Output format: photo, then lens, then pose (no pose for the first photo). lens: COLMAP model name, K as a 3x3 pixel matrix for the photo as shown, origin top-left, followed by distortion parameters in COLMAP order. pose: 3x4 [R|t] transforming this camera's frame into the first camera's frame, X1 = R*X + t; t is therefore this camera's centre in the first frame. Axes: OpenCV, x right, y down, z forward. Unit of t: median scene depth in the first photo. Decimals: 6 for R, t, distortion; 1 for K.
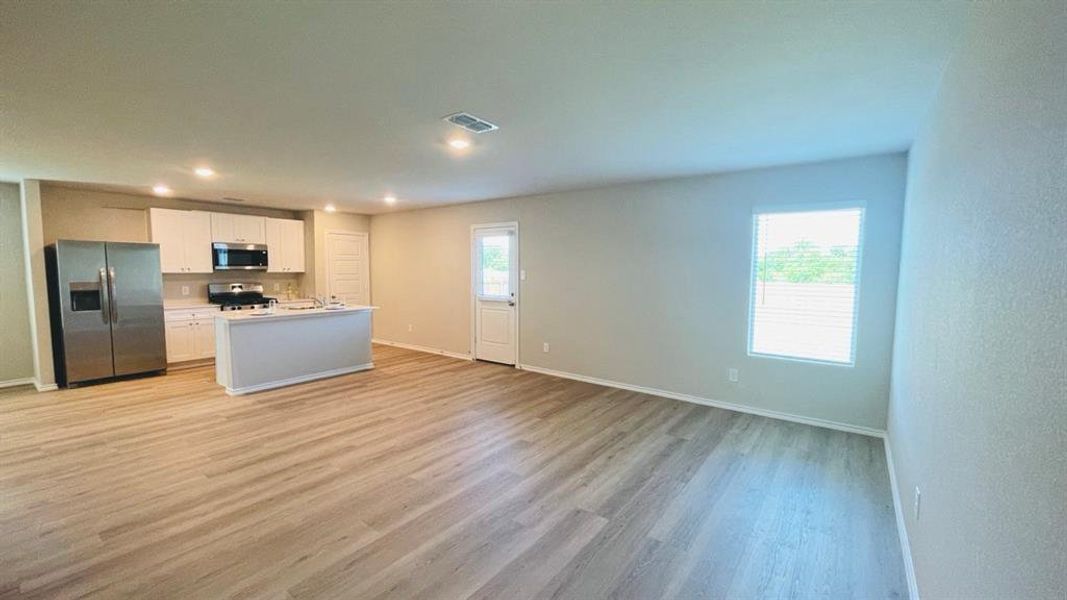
lens RADIAL K [[428.4, 0, 535.6], [0, 428.4, 304.5], [0, 0, 1]] dist [0.002007, -0.000501]
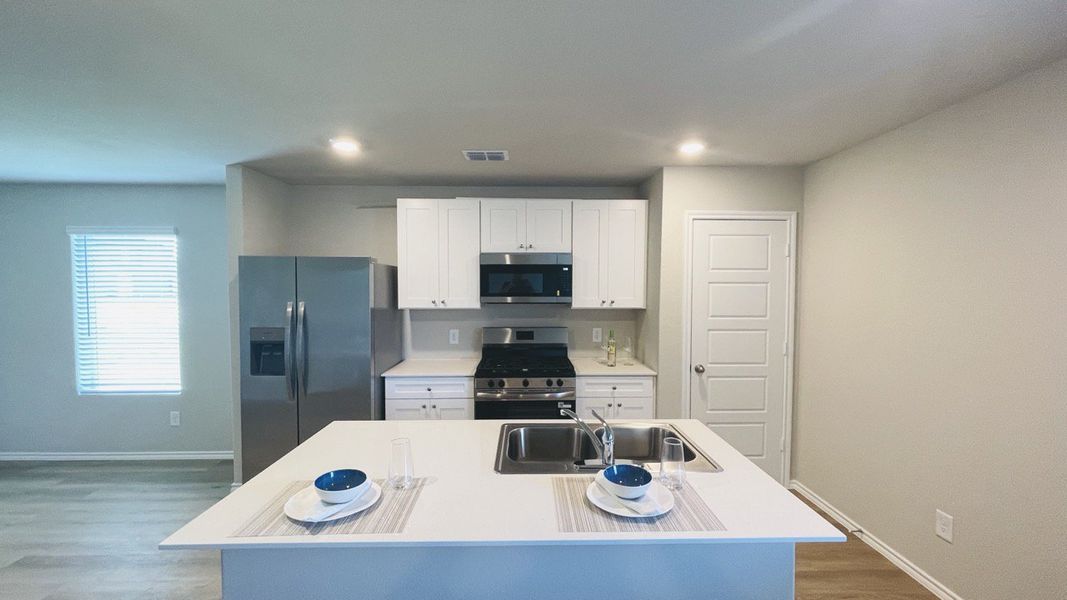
lens RADIAL K [[428.4, 0, 536.6], [0, 428.4, 299.2], [0, 0, 1]] dist [0.002007, -0.000501]
pose [[0.616086, 0.025333, -0.787271, -0.320550], [-0.064537, 0.997746, -0.018398, -0.091130], [0.785031, 0.062143, 0.616332, 0.815480]]
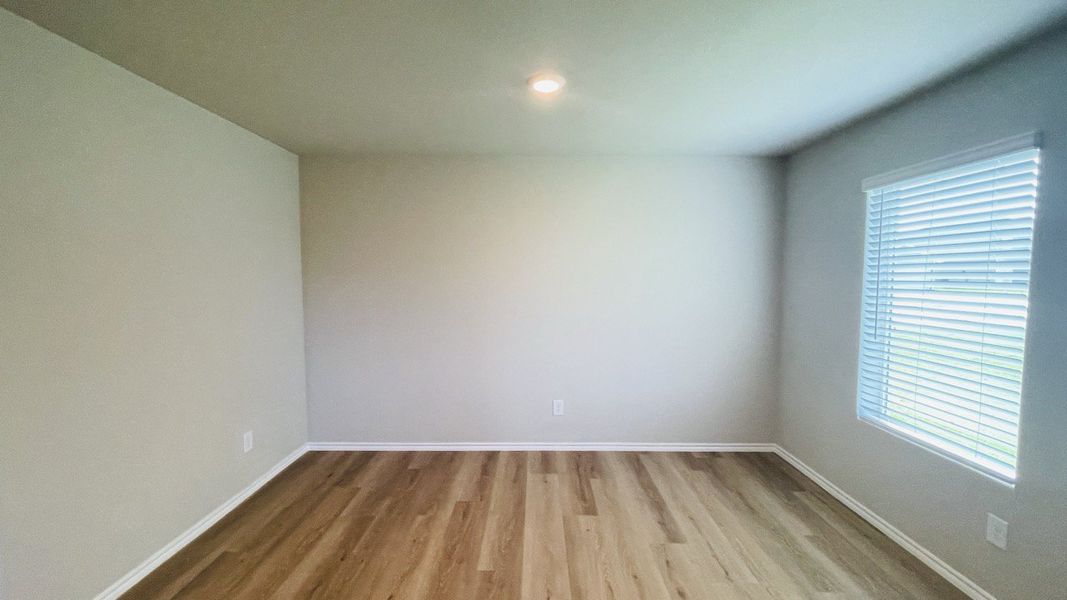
lens RADIAL K [[428.4, 0, 539.8], [0, 428.4, 298.8], [0, 0, 1]] dist [0.002007, -0.000501]
pose [[-0.800817, 0.017742, -0.598646, -0.716050], [-0.067475, 0.990524, 0.119618, -0.073545], [0.595096, 0.136186, -0.792032, 0.824465]]
